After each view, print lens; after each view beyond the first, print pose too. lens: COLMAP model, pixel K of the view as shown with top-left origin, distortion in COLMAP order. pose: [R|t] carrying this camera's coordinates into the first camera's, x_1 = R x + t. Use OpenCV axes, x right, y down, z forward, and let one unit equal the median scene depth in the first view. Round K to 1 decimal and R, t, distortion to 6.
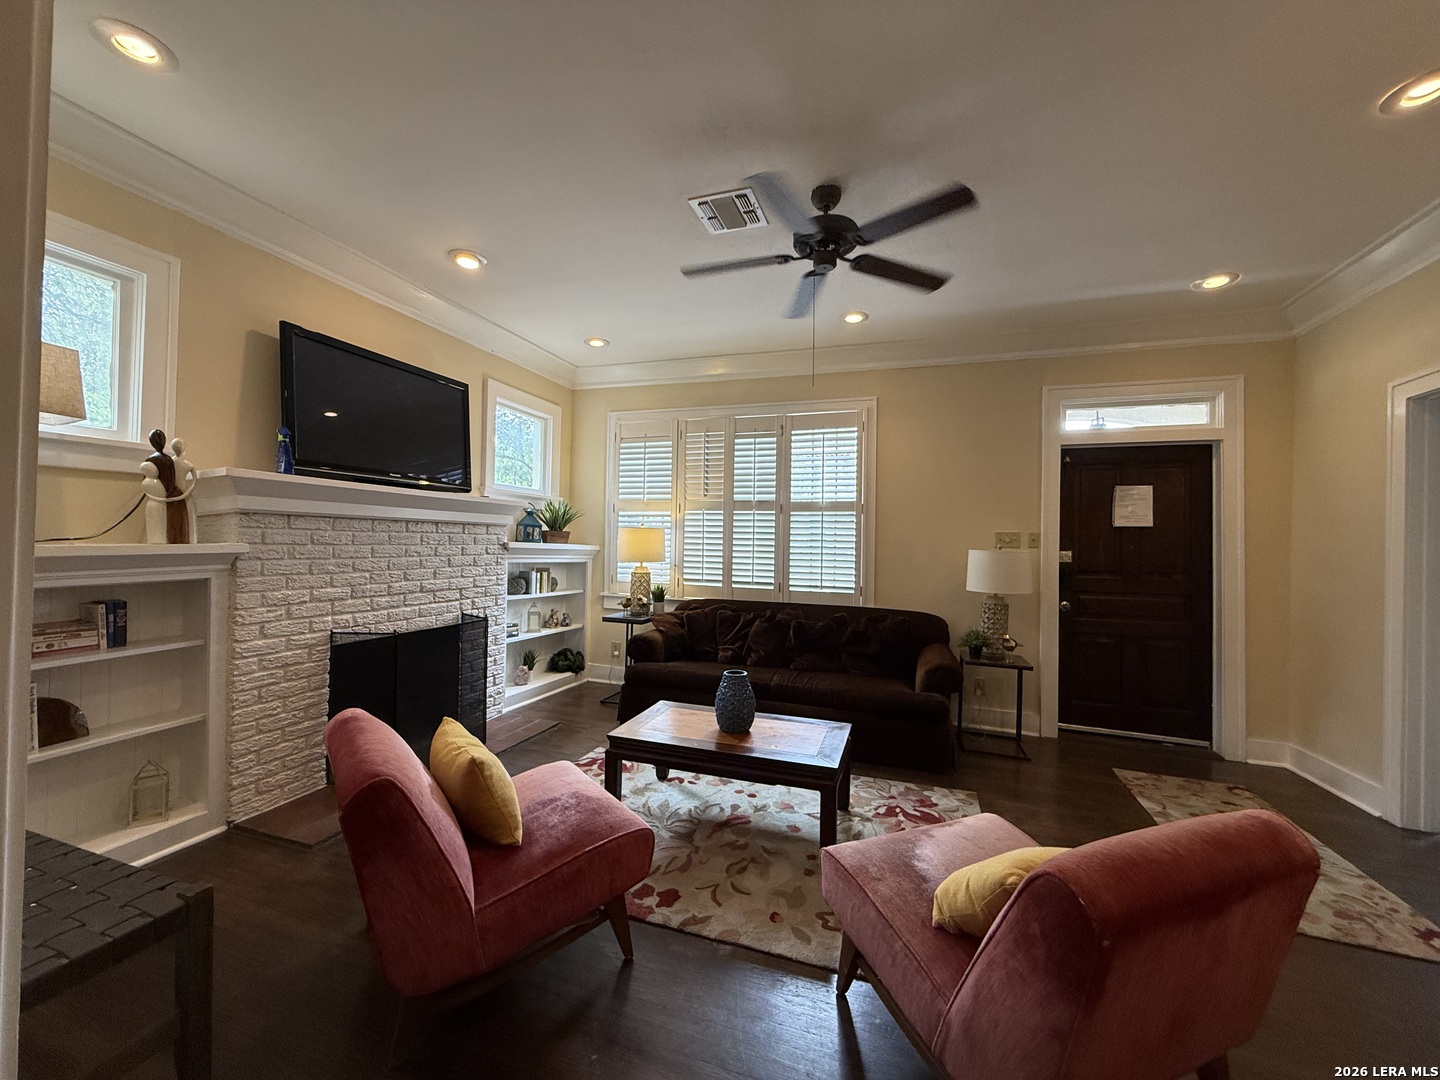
lens RADIAL K [[576.1, 0, 716.8], [0, 576.1, 534.8], [0, 0, 1]] dist [0.003386, -0.000439]
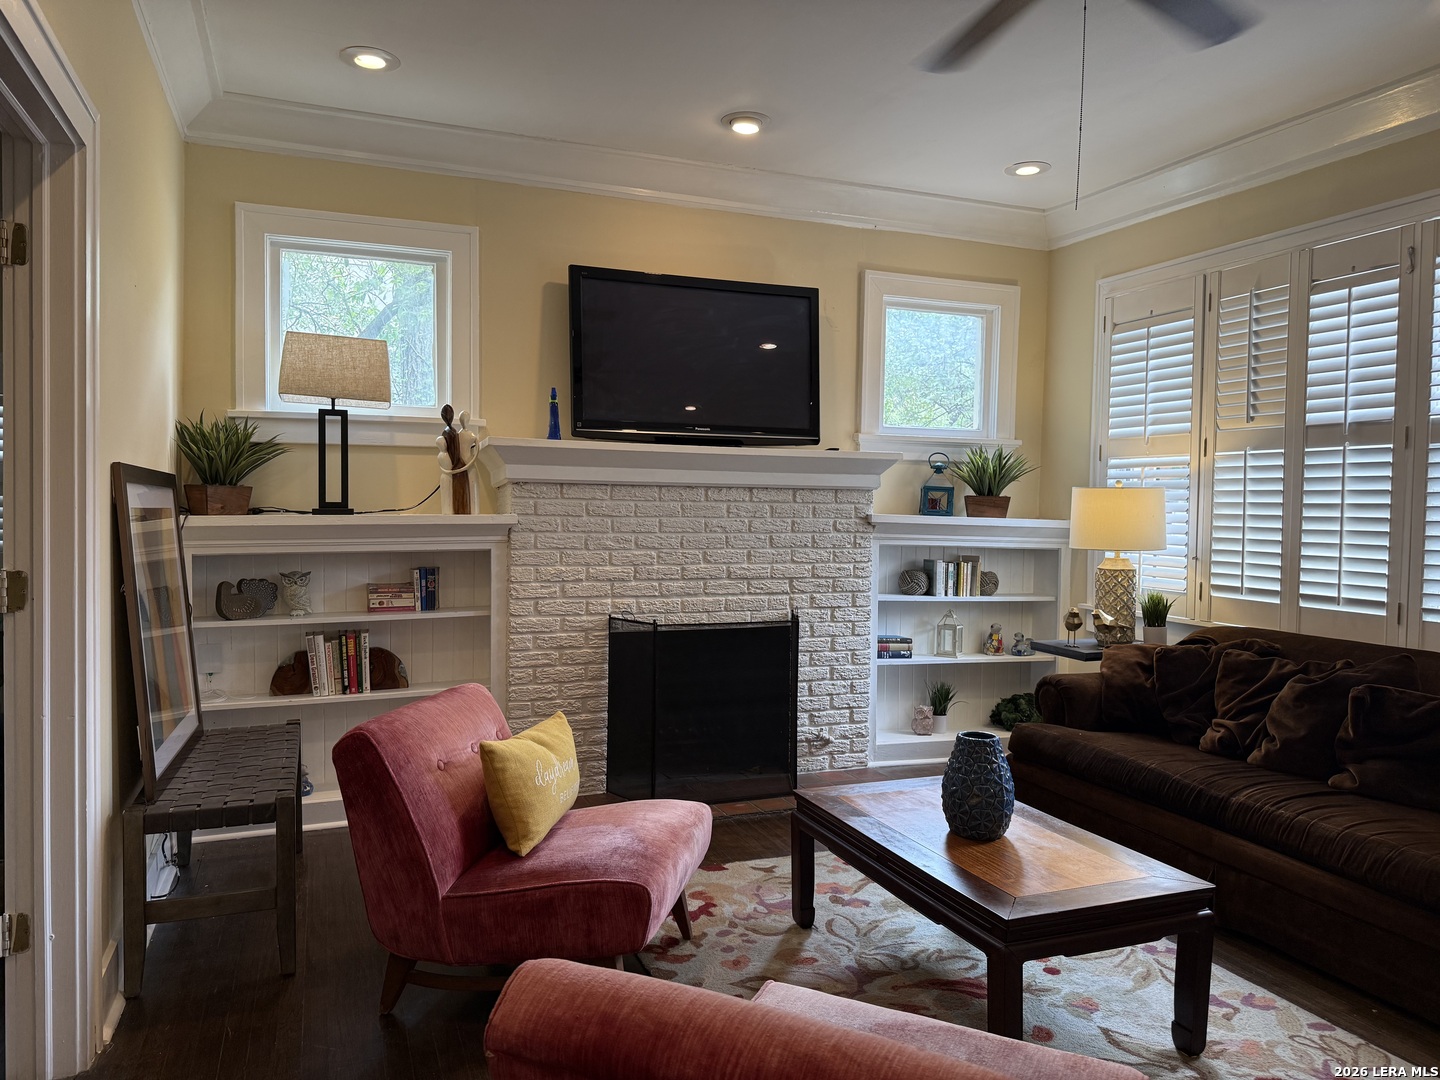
lens RADIAL K [[1009.2, 0, 720.8], [0, 1009.2, 538.0], [0, 0, 1]] dist [0.083982, -0.098443]
pose [[0.659206, 0.014149, -0.751829, 0.487973], [0.008464, 0.999620, 0.026233, 0.009790], [0.751915, -0.023656, 0.658836, 0.107019]]
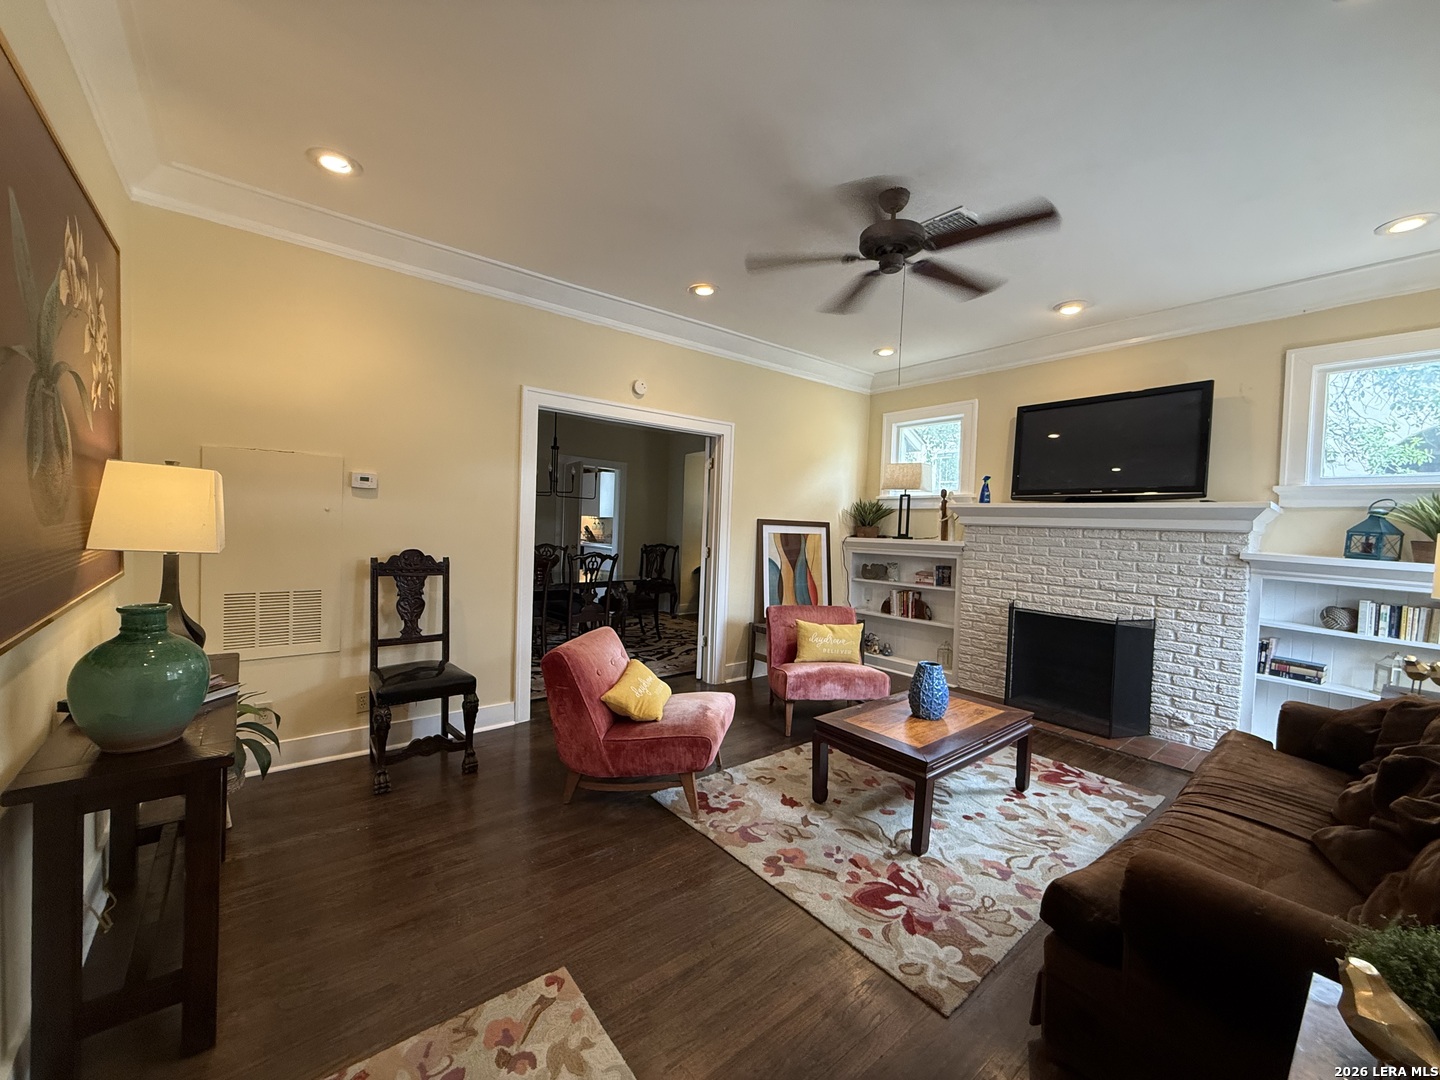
lens RADIAL K [[576.1, 0, 712.2], [0, 576.1, 536.5], [0, 0, 1]] dist [0.003386, -0.000439]
pose [[-0.535647, -0.012103, -0.844355, 0.893160], [-0.029940, 0.999541, 0.004666, 0.010444], [0.843911, 0.027780, -0.535763, 0.955989]]
